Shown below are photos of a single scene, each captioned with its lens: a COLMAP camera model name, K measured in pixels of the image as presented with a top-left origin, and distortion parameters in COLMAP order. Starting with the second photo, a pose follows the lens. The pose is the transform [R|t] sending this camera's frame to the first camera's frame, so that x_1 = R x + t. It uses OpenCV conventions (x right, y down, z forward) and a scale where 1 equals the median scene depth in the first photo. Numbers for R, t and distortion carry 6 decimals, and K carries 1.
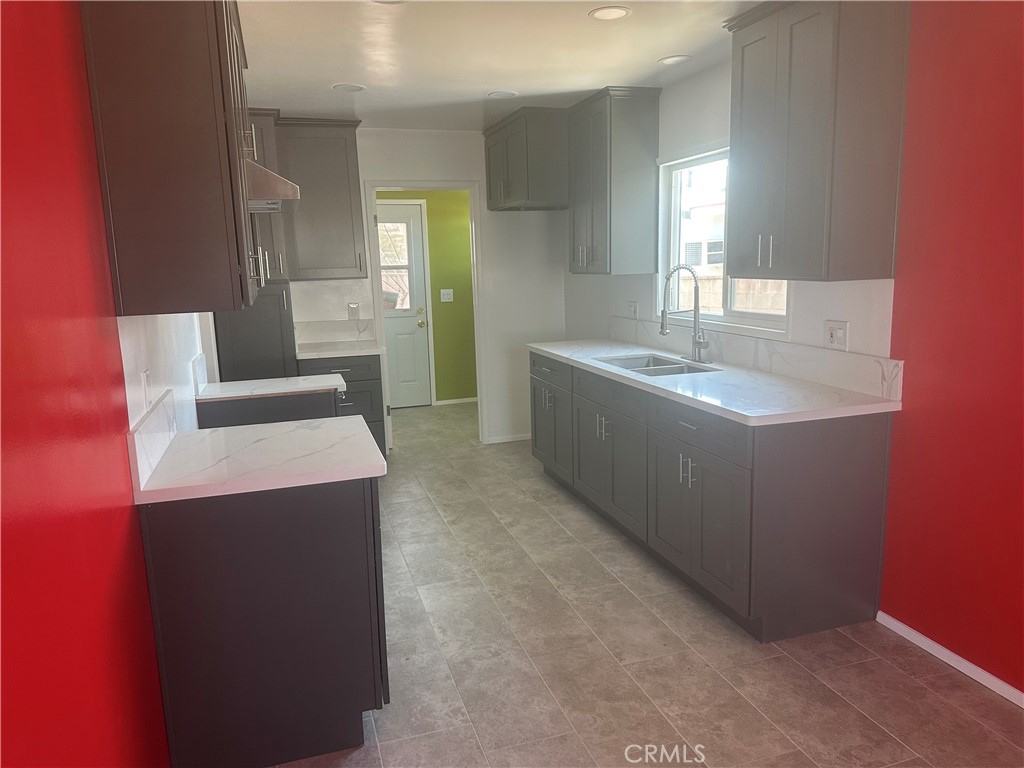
lens RADIAL K [[718.7, 0, 517.2], [0, 718.7, 380.0], [0, 0, 1]] dist [0.070777, -0.100702]
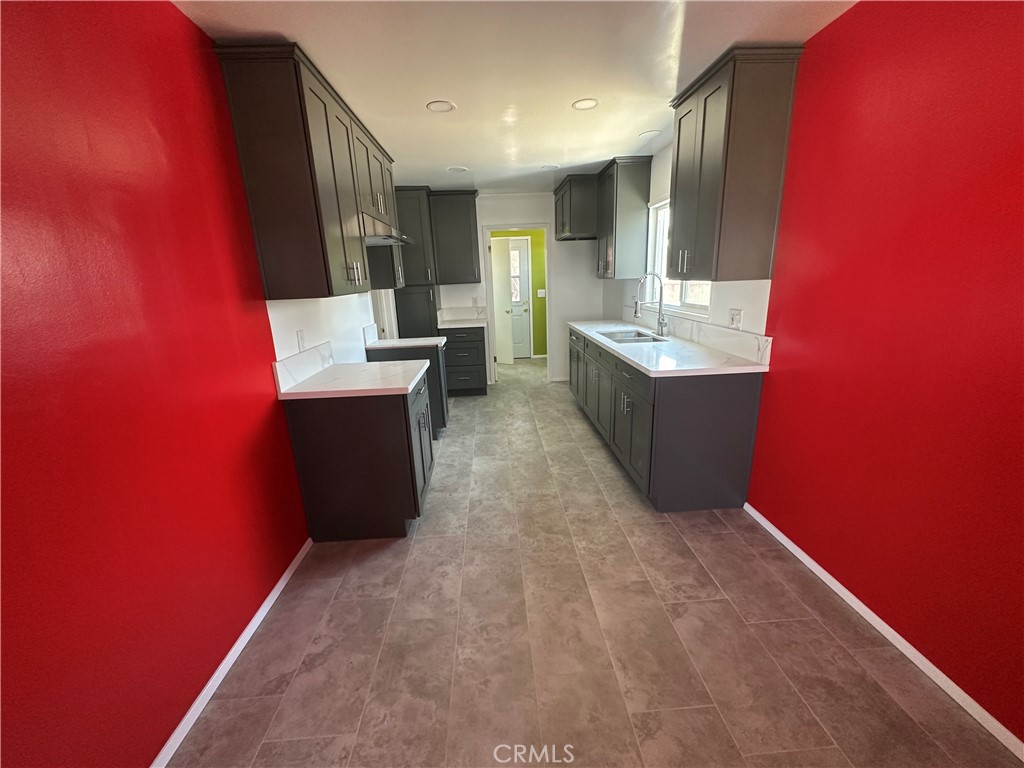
lens RADIAL K [[410.0, 0, 513.2], [0, 410.0, 383.4], [0, 0, 1]] dist [-0.001675, -0.000222]
pose [[0.967299, 0.056336, -0.247303, 0.201175], [-0.032593, 0.994546, 0.099076, 0.000588], [0.251536, -0.087775, 0.963860, 0.065135]]
